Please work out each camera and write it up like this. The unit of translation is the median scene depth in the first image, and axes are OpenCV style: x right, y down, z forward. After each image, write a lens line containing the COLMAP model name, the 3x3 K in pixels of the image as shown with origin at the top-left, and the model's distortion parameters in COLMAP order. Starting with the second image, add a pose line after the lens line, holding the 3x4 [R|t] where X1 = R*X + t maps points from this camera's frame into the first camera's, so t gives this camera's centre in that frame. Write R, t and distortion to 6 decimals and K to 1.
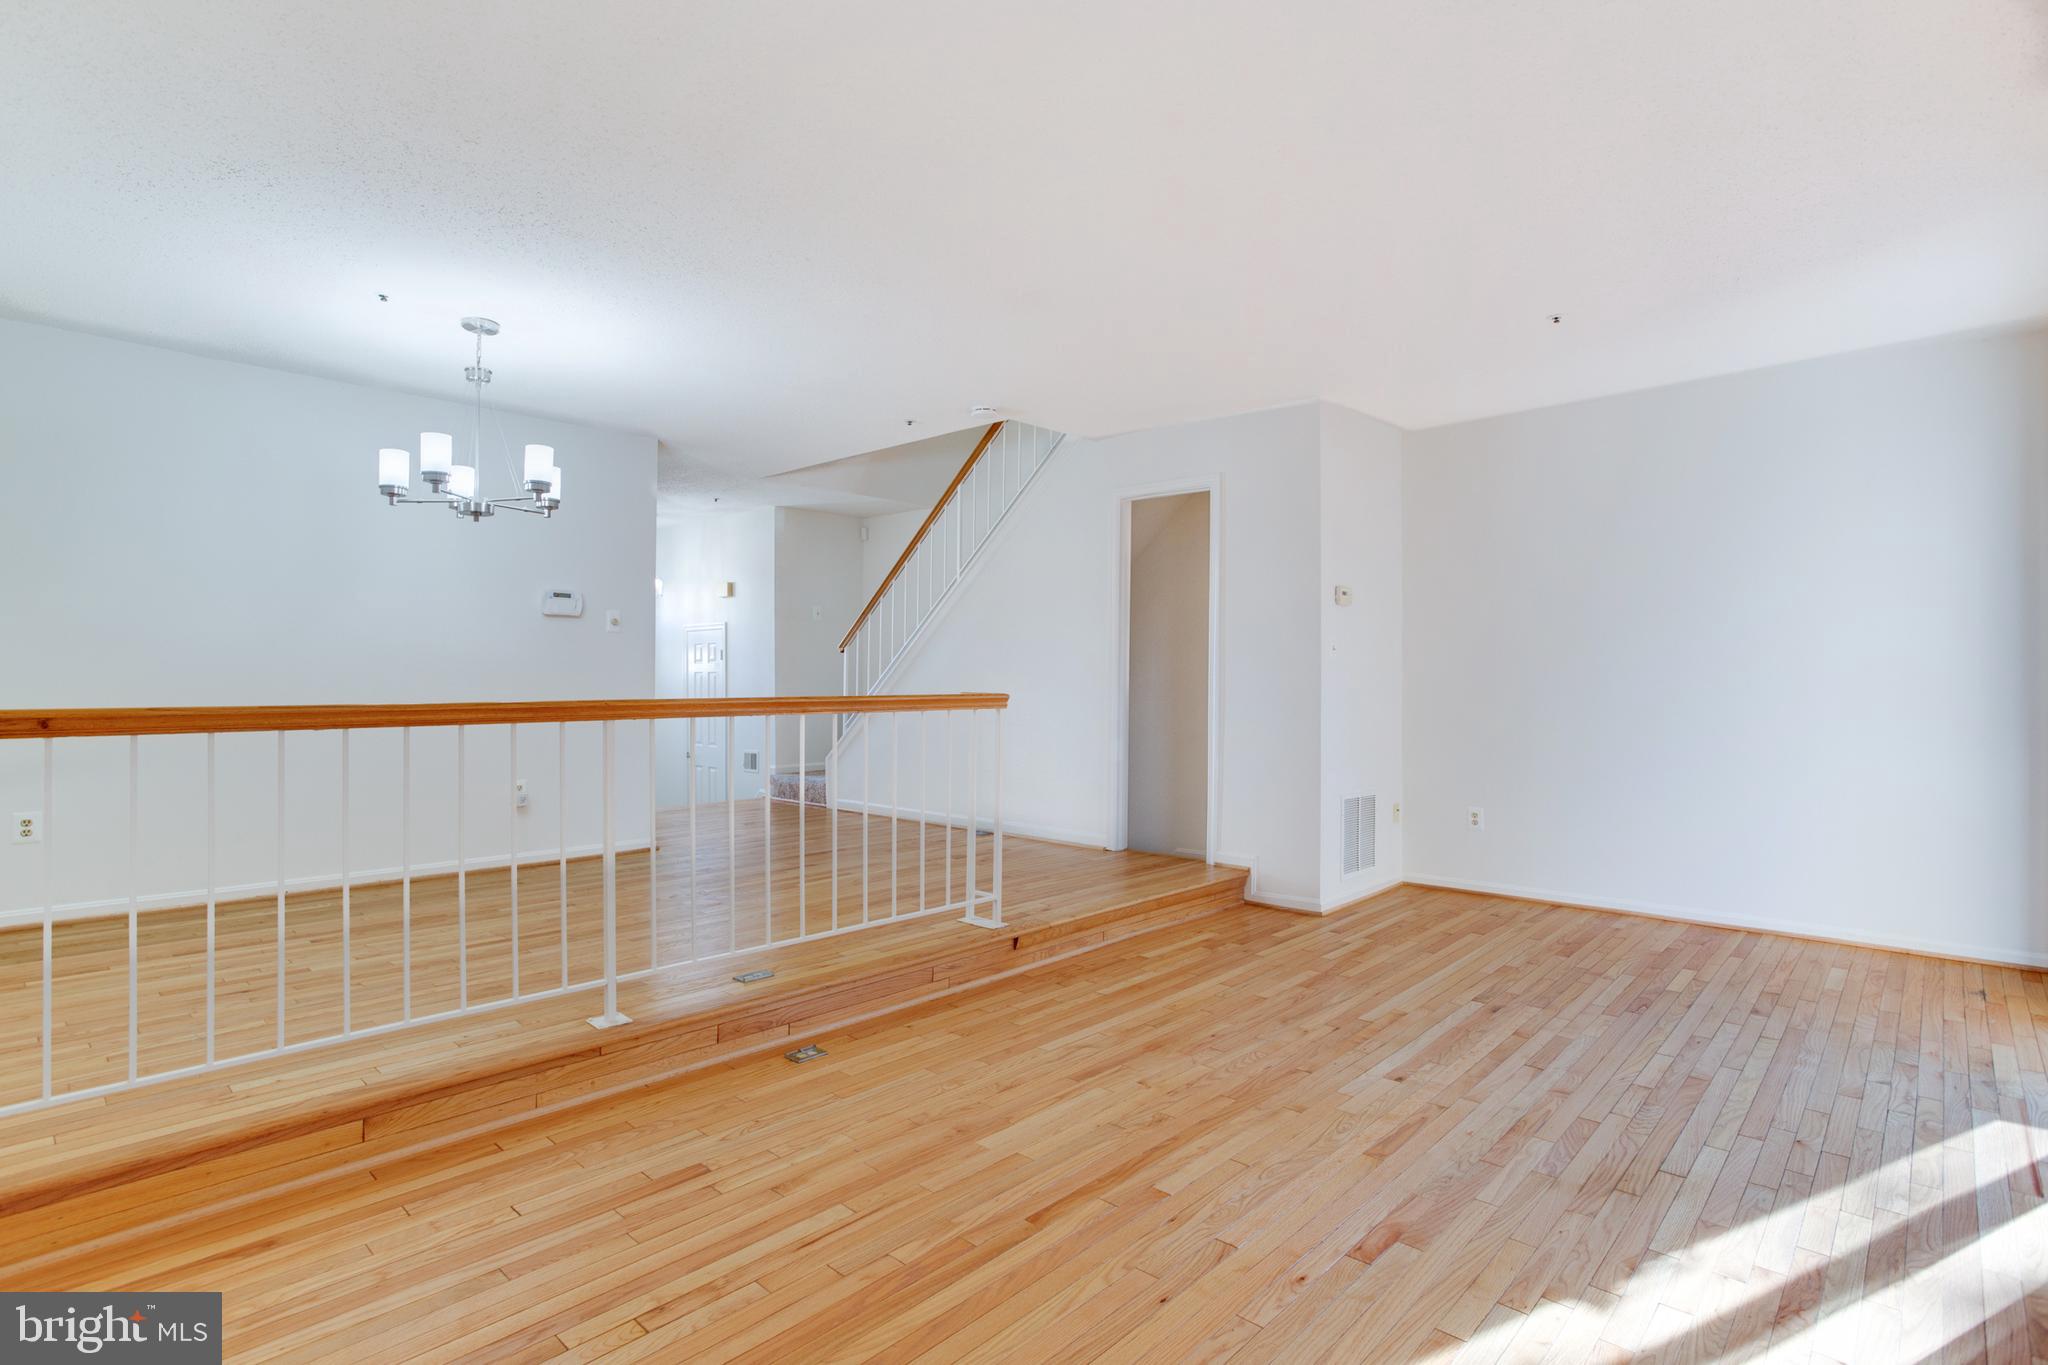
lens RADIAL K [[984.6, 0, 1024.0], [0, 984.6, 682.5], [0, 0, 1]] dist [-0.048308, 0.028497]
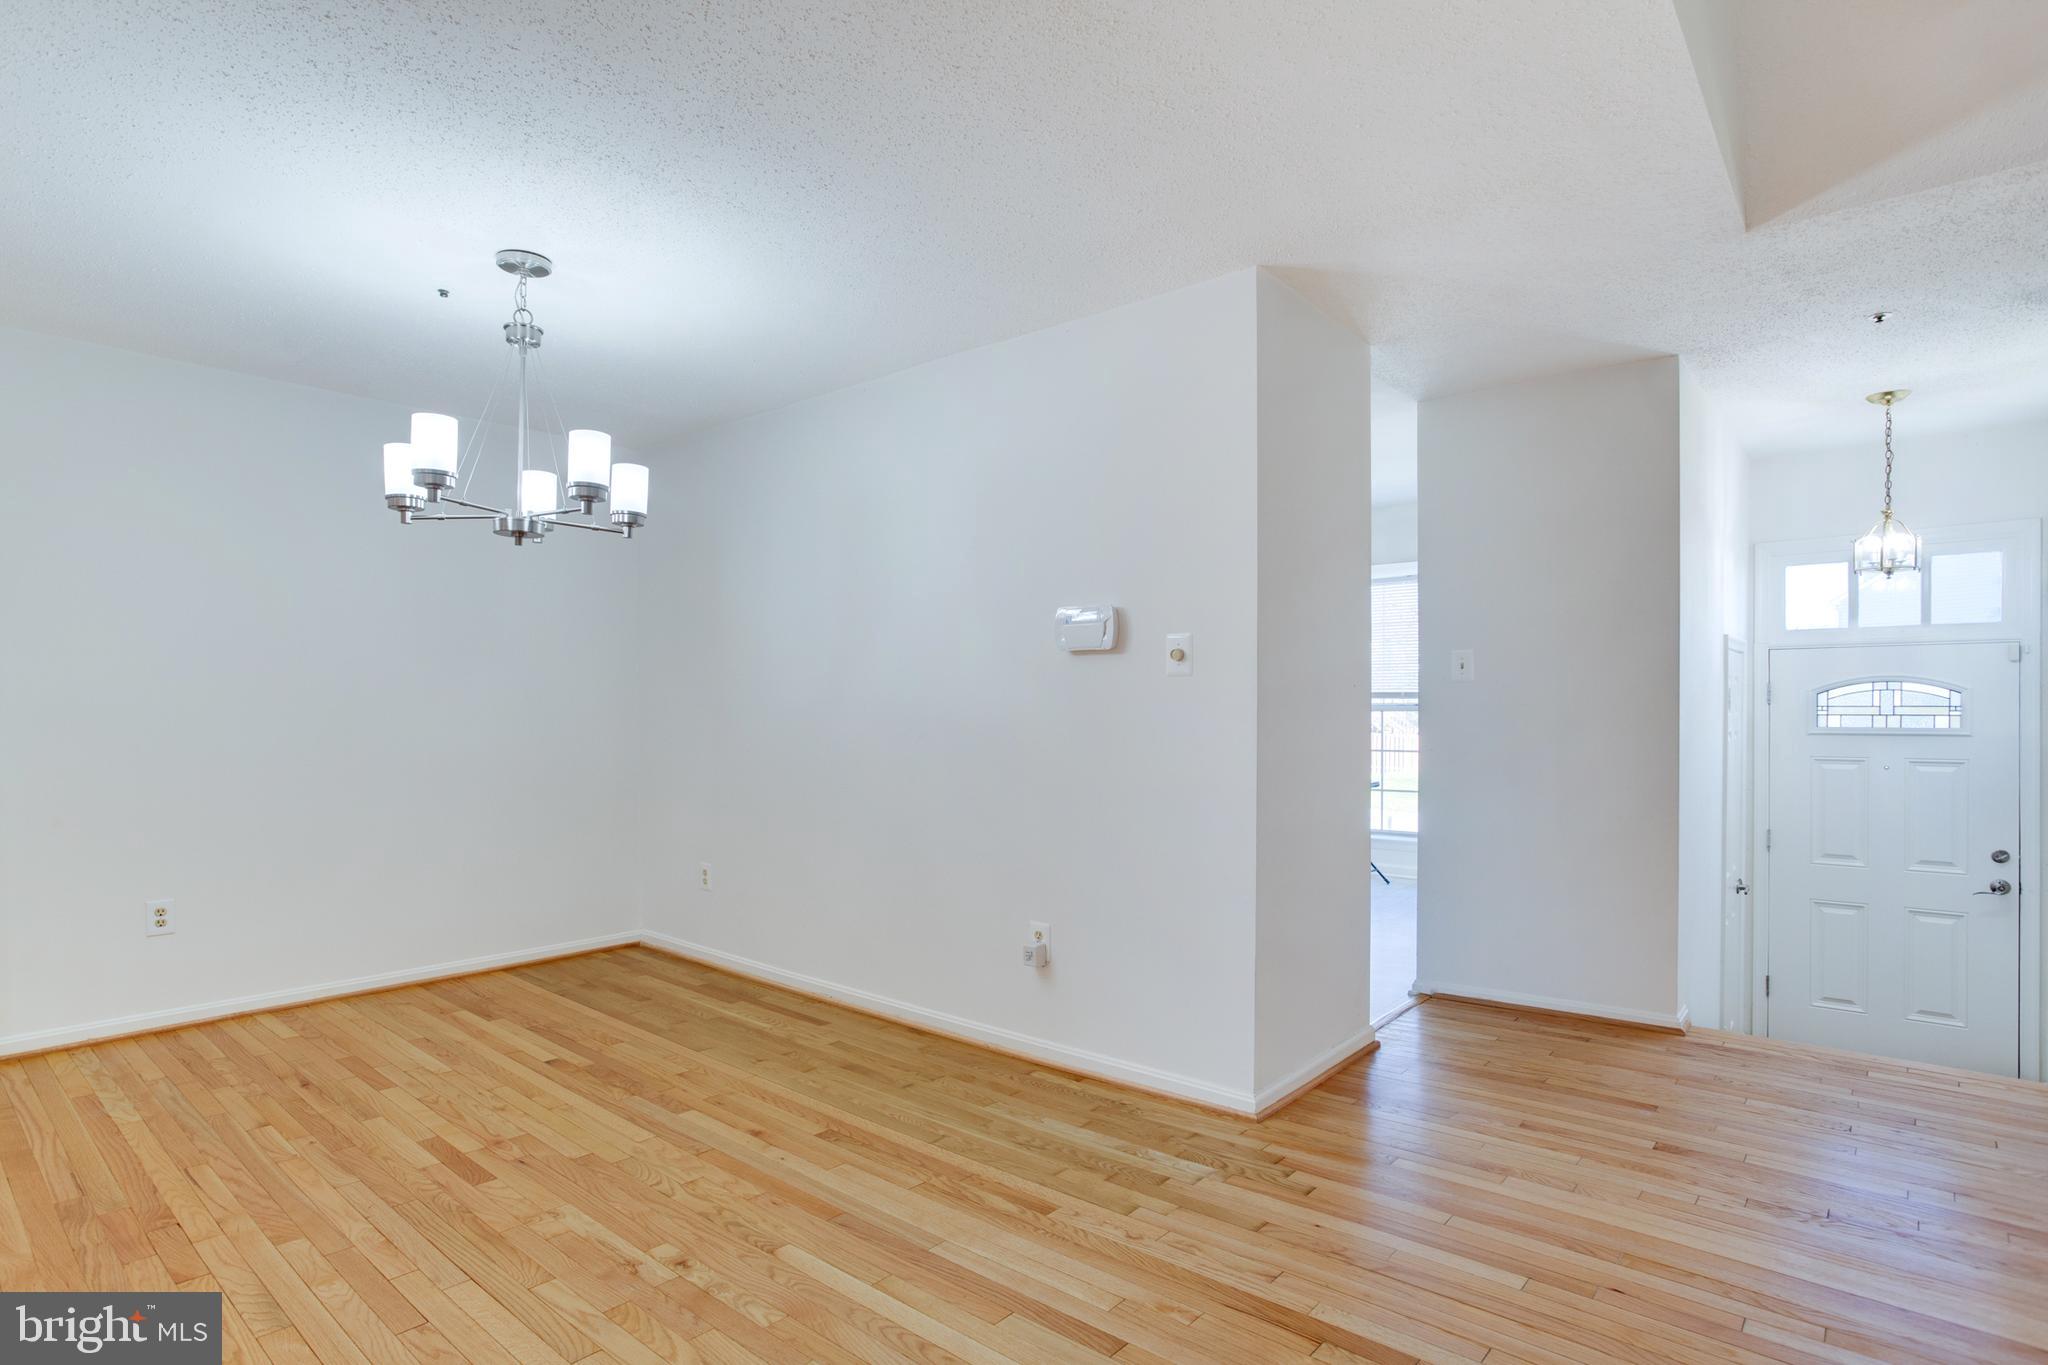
lens RADIAL K [[1045.5, 0, 987.2], [0, 1045.5, 693.0], [0, 0, 1]] dist [-0.002607, 0.000314]
pose [[0.044469, -0.031857, -0.998503, 0.226052], [-0.000152, 0.999491, -0.031895, -0.036784], [0.999011, 0.001570, 0.044441, 1.429525]]
